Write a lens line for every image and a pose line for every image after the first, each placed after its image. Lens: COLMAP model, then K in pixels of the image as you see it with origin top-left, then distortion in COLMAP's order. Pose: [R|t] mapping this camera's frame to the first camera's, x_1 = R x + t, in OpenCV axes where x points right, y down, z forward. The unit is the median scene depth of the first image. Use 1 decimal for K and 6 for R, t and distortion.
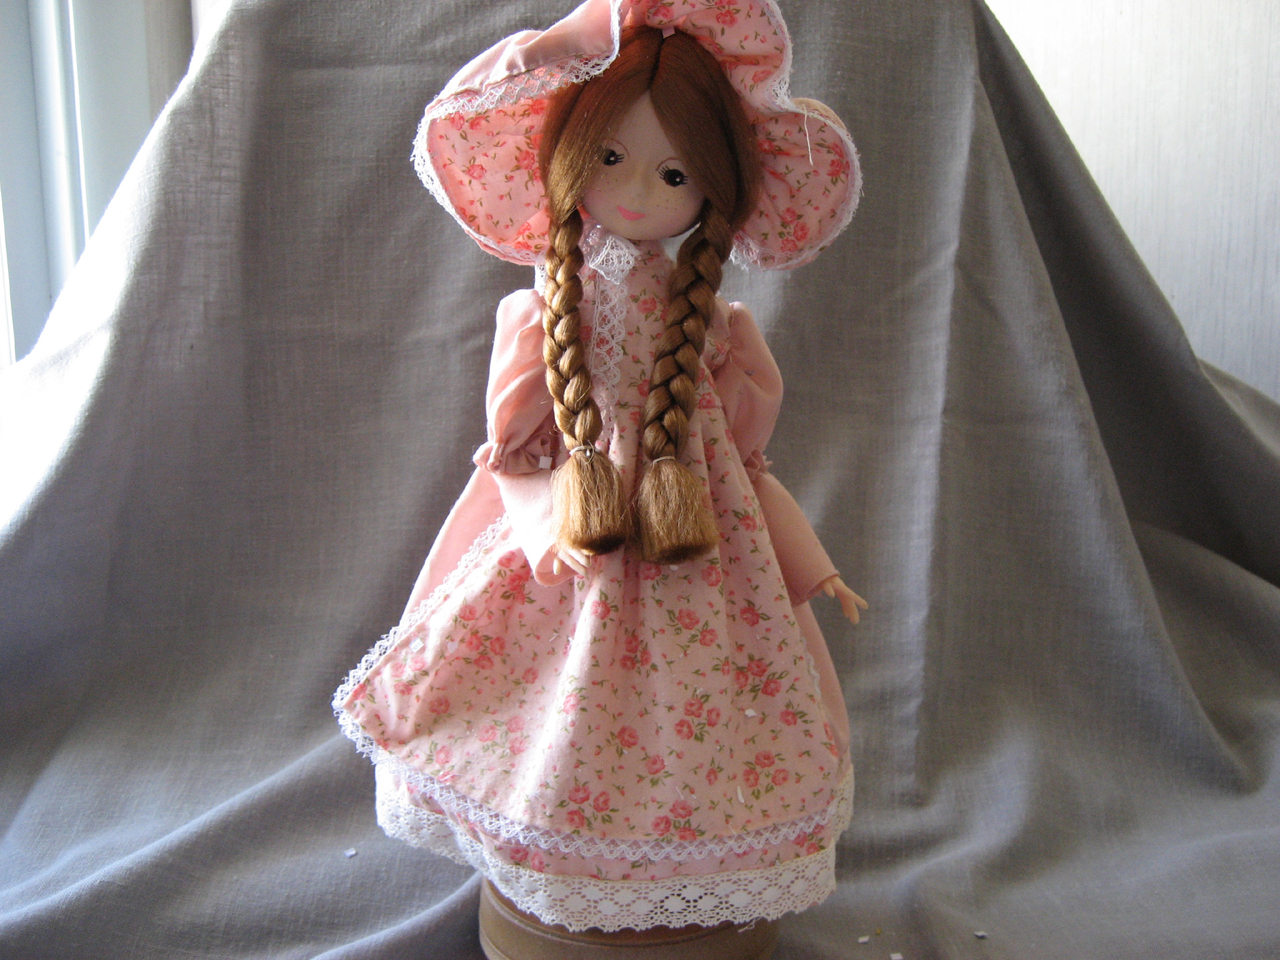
lens RADIAL K [[1387.2, 0, 648.5], [0, 1387.2, 450.3], [0, 0, 1]] dist [-0.100092, 0.000000]
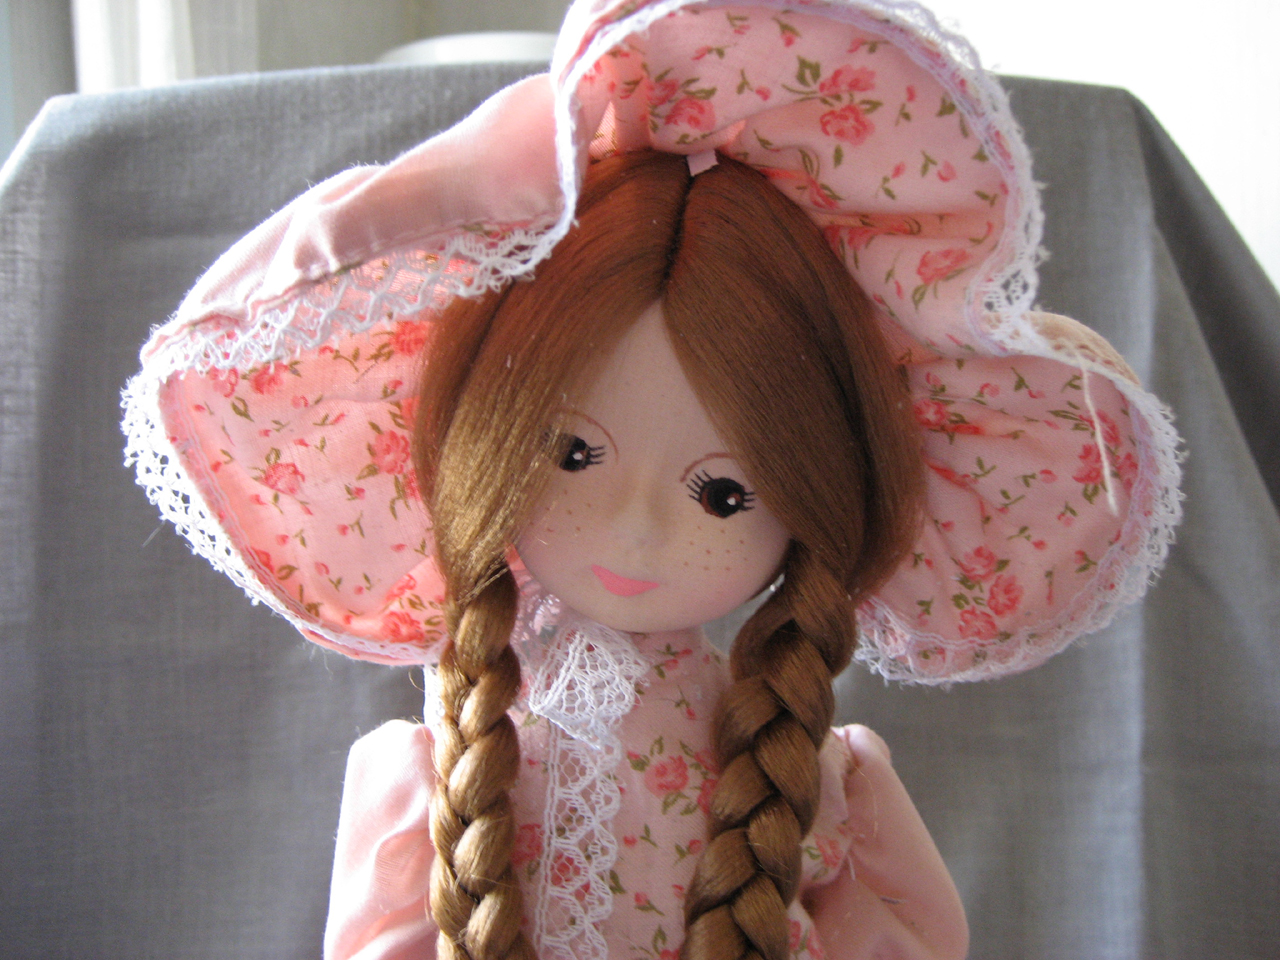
lens RADIAL K [[1387.2, 0, 647.4], [0, 1387.2, 460.2], [0, 0, 1]] dist [-0.100092, 0.000000]
pose [[0.999614, -0.021748, -0.017306, 0.002051], [0.020064, 0.995545, -0.092130, -0.124812], [0.019233, 0.091747, 0.995597, 0.419414]]
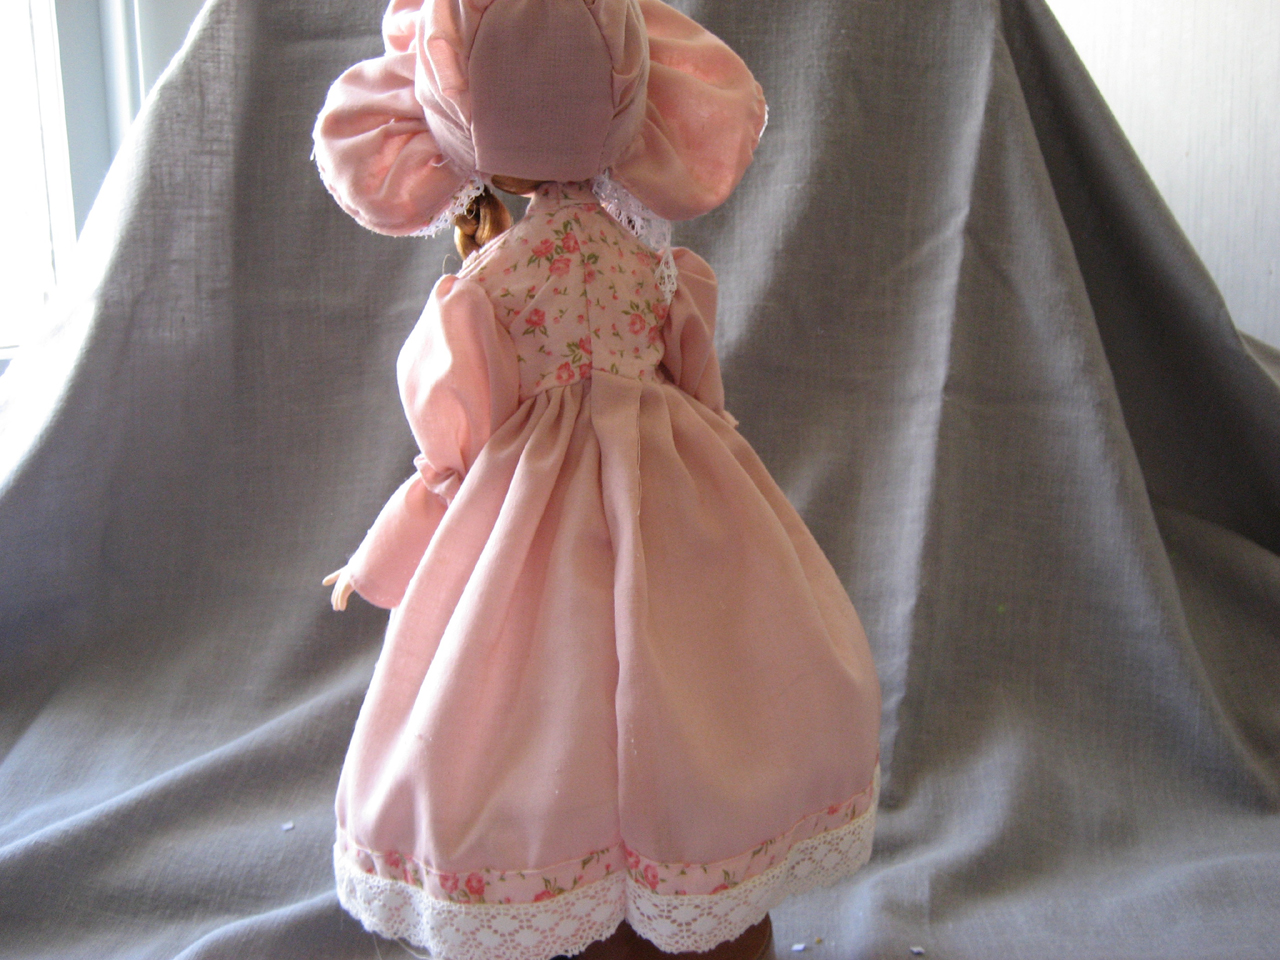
lens RADIAL K [[1387.2, 0, 630.8], [0, 1387.2, 444.7], [0, 0, 1]] dist [-0.100092, 0.000000]
pose [[0.990049, 0.012605, -0.140158, 0.154424], [-0.011626, 0.999902, 0.007805, 0.006016], [0.140243, -0.006098, 0.990098, 0.050187]]
